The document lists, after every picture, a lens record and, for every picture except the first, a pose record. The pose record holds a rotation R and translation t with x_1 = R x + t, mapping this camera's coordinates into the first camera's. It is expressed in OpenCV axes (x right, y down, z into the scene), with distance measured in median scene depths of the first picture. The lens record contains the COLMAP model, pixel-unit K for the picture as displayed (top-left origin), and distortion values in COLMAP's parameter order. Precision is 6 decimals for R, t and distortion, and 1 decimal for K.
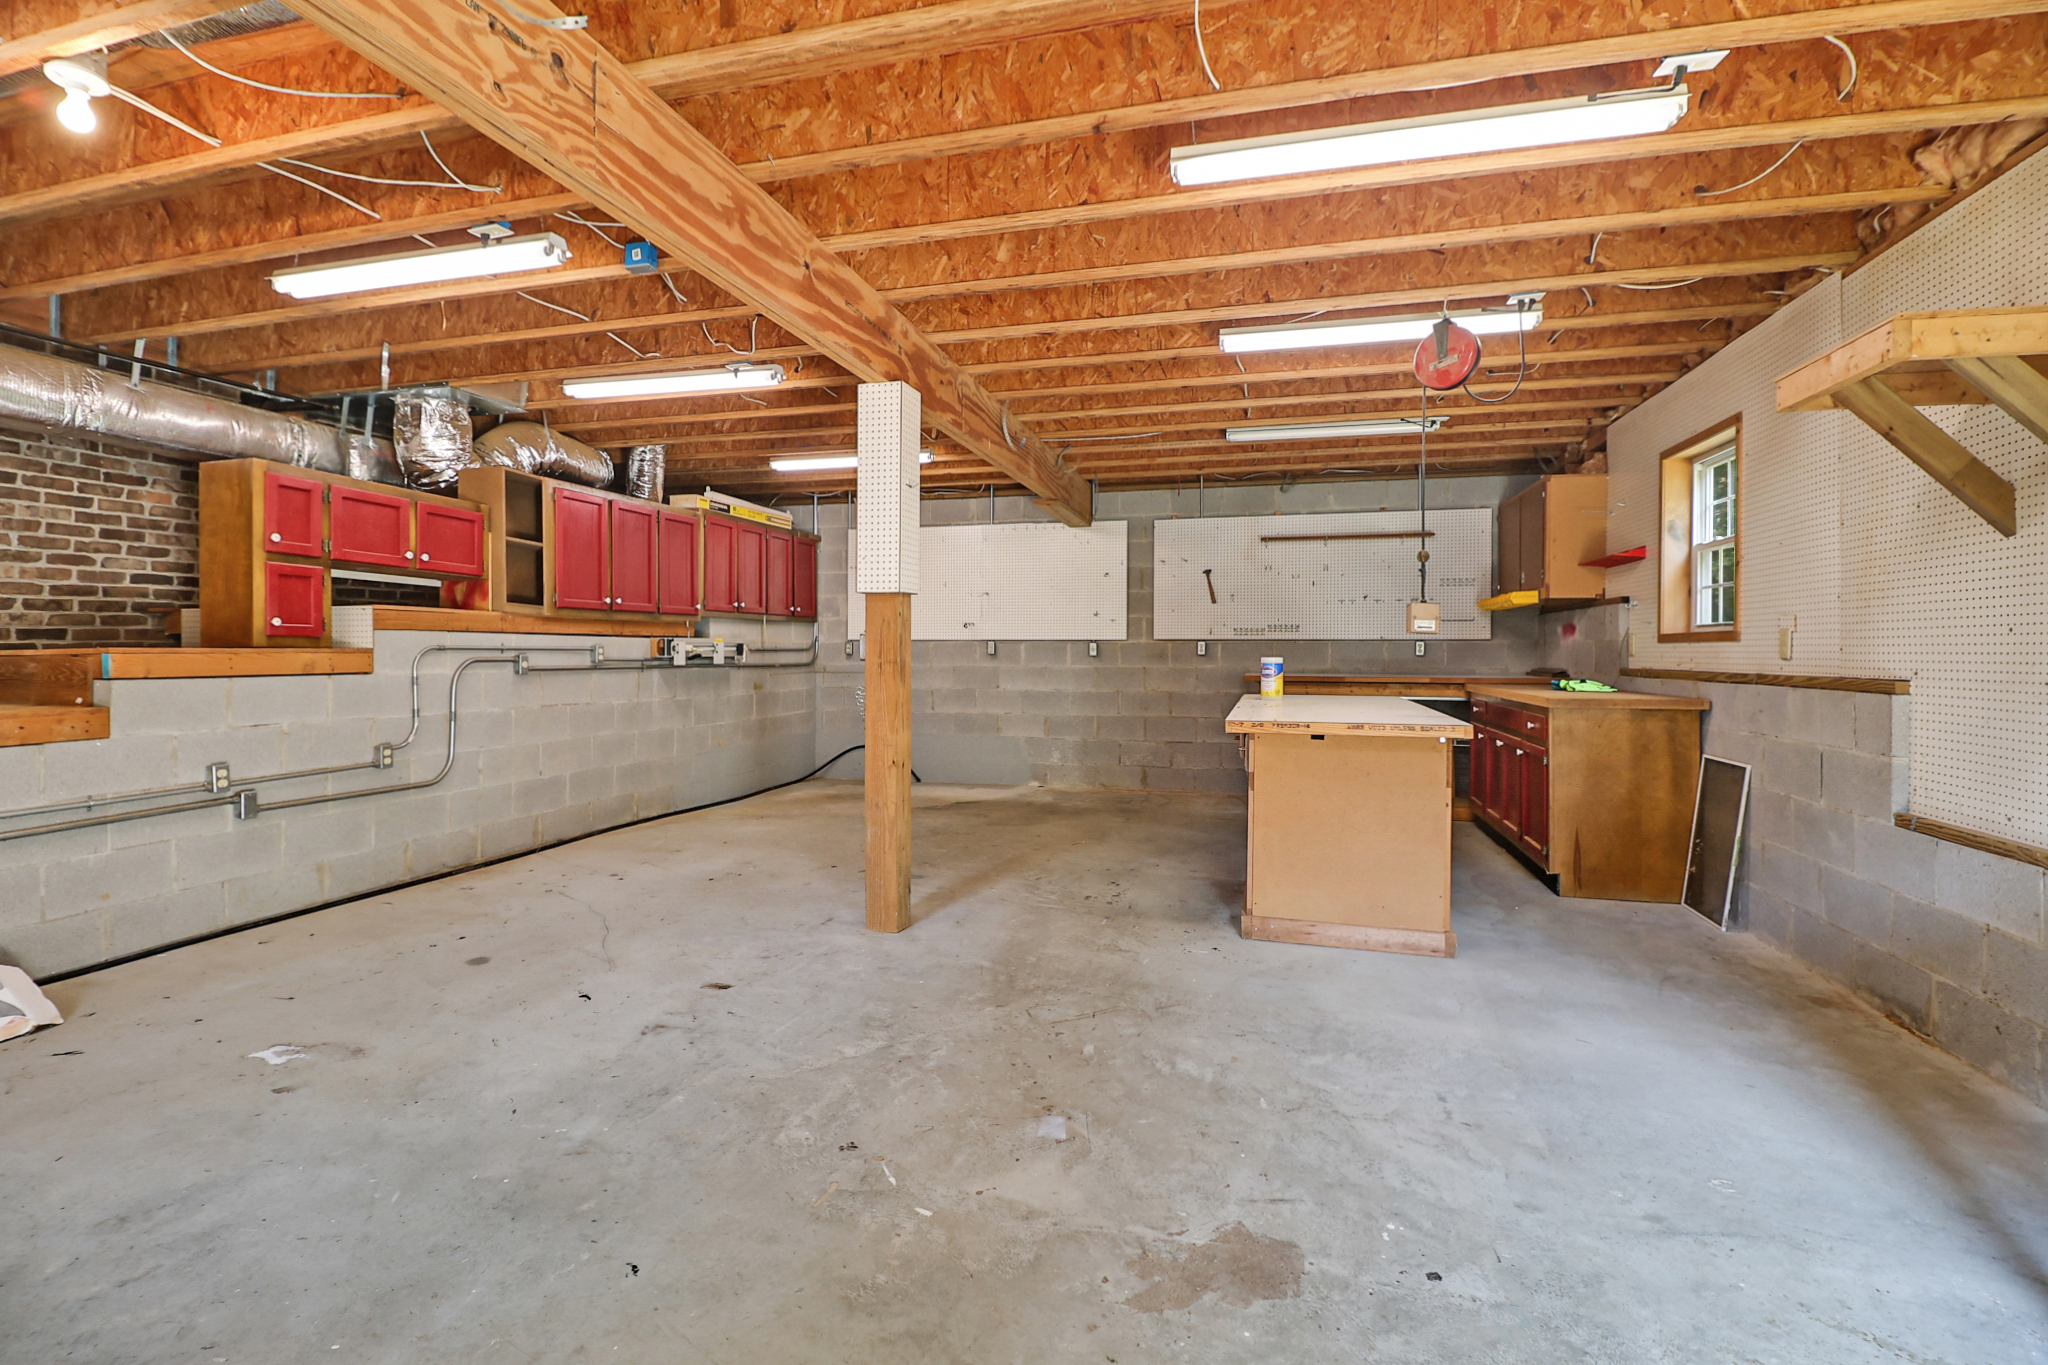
lens RADIAL K [[945.2, 0, 1016.7], [0, 945.2, 648.6], [0, 0, 1]] dist [0.001400, -0.013693]
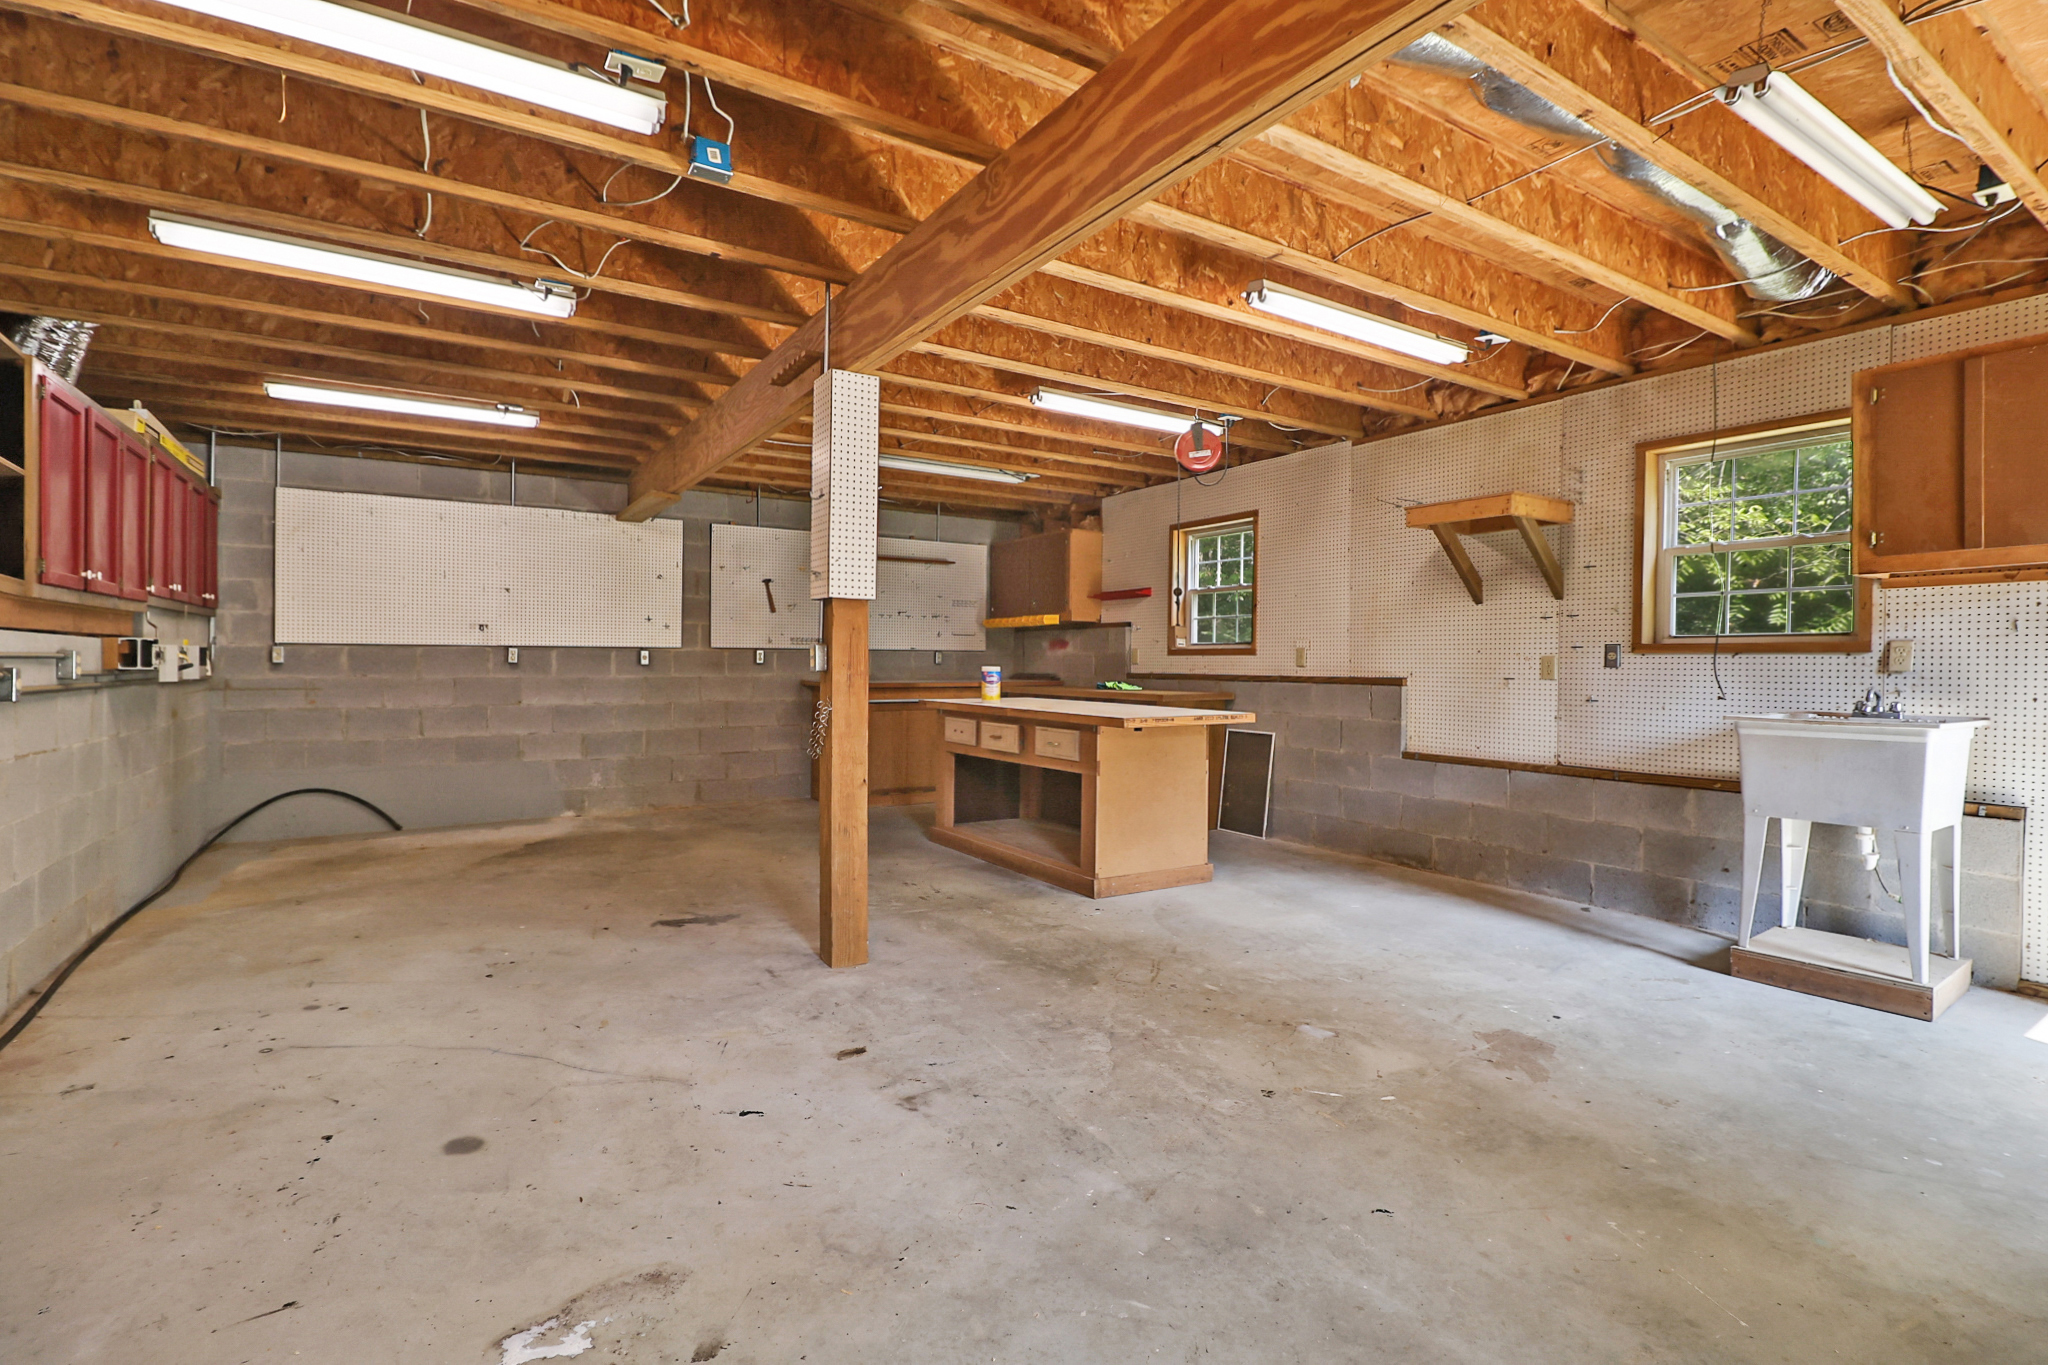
lens RADIAL K [[936.5, 0, 1015.6], [0, 936.5, 656.4], [0, 0, 1]] dist [0.000309, -0.013909]
pose [[0.669155, 0.003680, 0.743114, -0.831999], [-0.004897, 0.999988, -0.000543, -0.003925], [-0.743107, -0.003275, 0.669165, 0.311824]]
